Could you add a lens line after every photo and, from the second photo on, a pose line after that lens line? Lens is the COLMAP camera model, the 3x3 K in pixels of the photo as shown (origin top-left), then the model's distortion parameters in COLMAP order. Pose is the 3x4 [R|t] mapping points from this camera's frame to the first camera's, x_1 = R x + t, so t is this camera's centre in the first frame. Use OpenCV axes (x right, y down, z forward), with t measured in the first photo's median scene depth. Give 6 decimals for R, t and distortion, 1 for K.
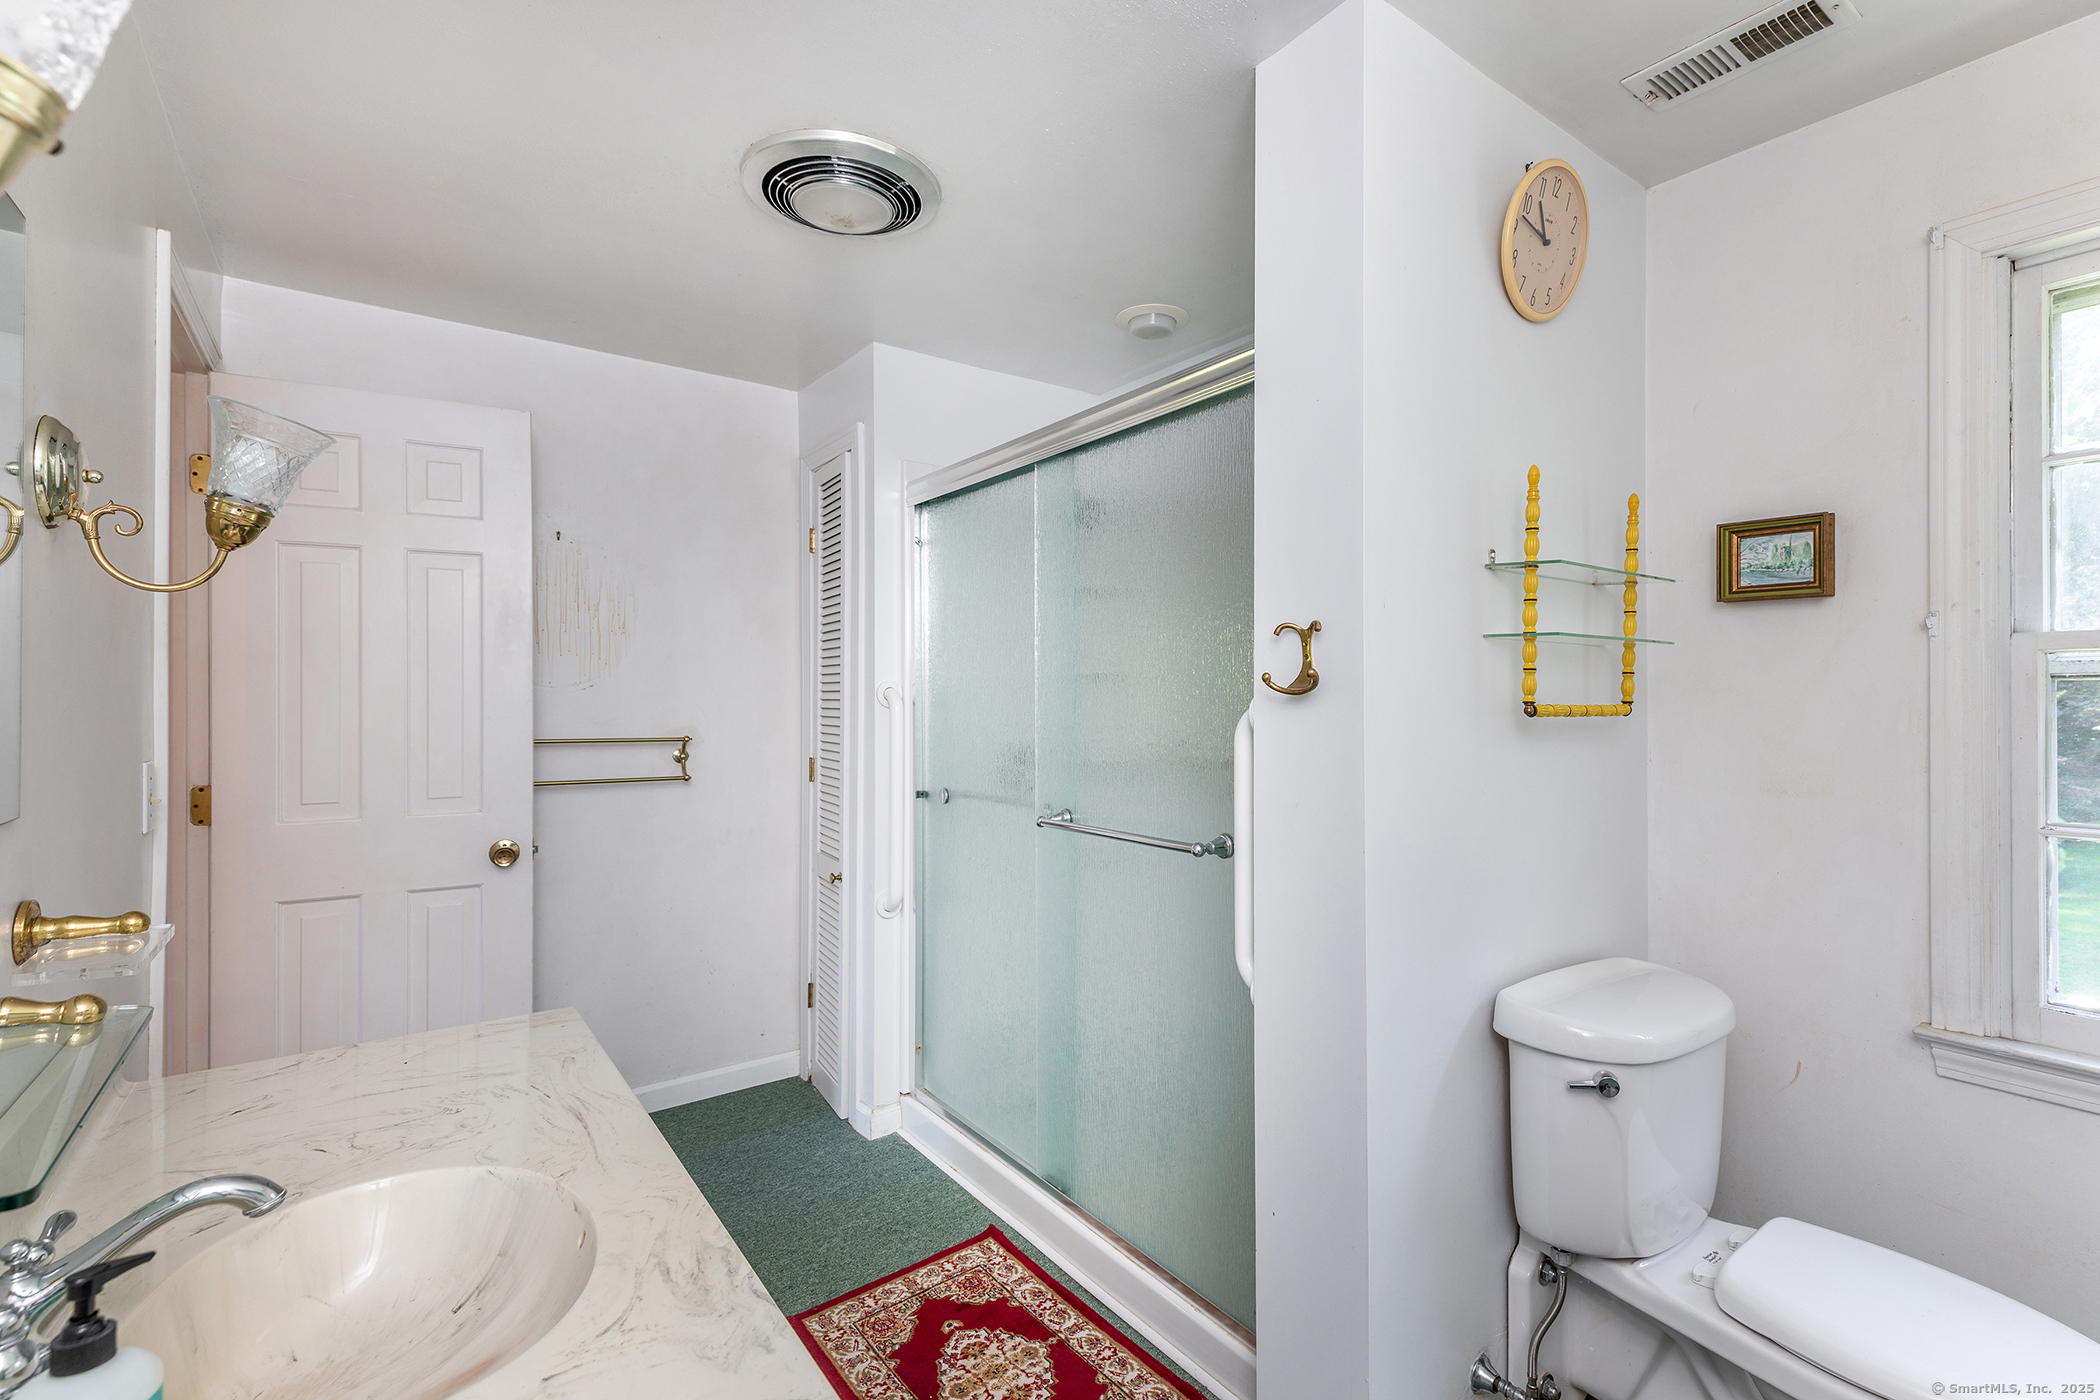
lens RADIAL K [[947.9, 0, 1068.2], [0, 947.9, 683.5], [0, 0, 1]] dist [0.011801, 0.000015]
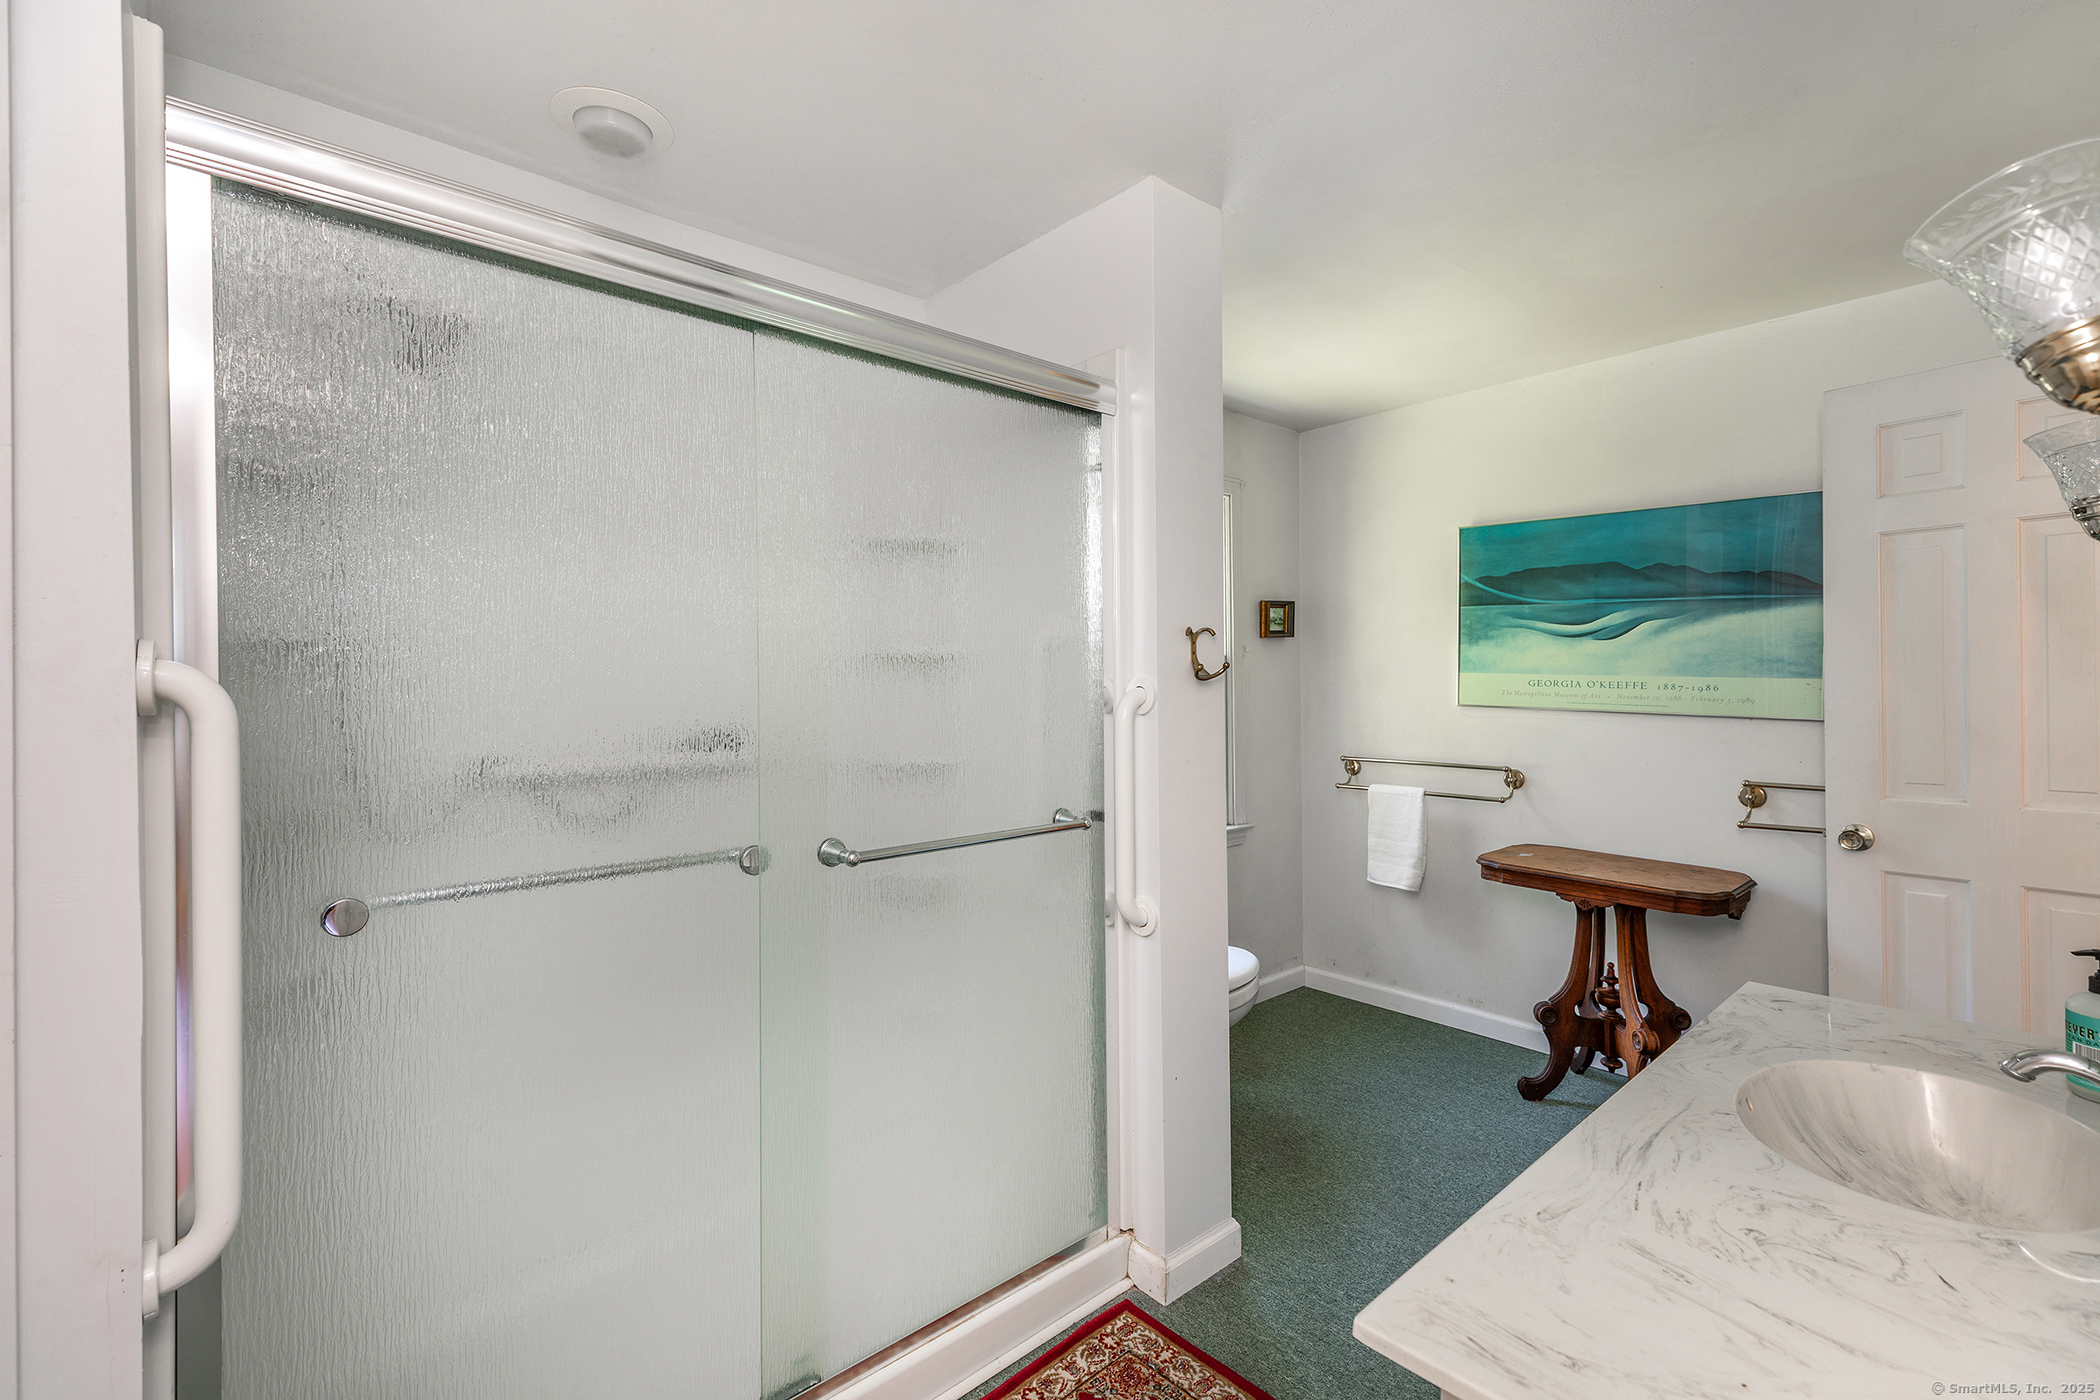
lens RADIAL K [[947.9, 0, 1068.2], [0, 947.9, 683.5], [0, 0, 1]] dist [0.011801, 0.000015]
pose [[-0.100184, -0.006459, 0.994948, -1.403351], [0.001080, 0.999978, 0.006600, 0.009008], [-0.994968, 0.001736, -0.100174, 1.692173]]
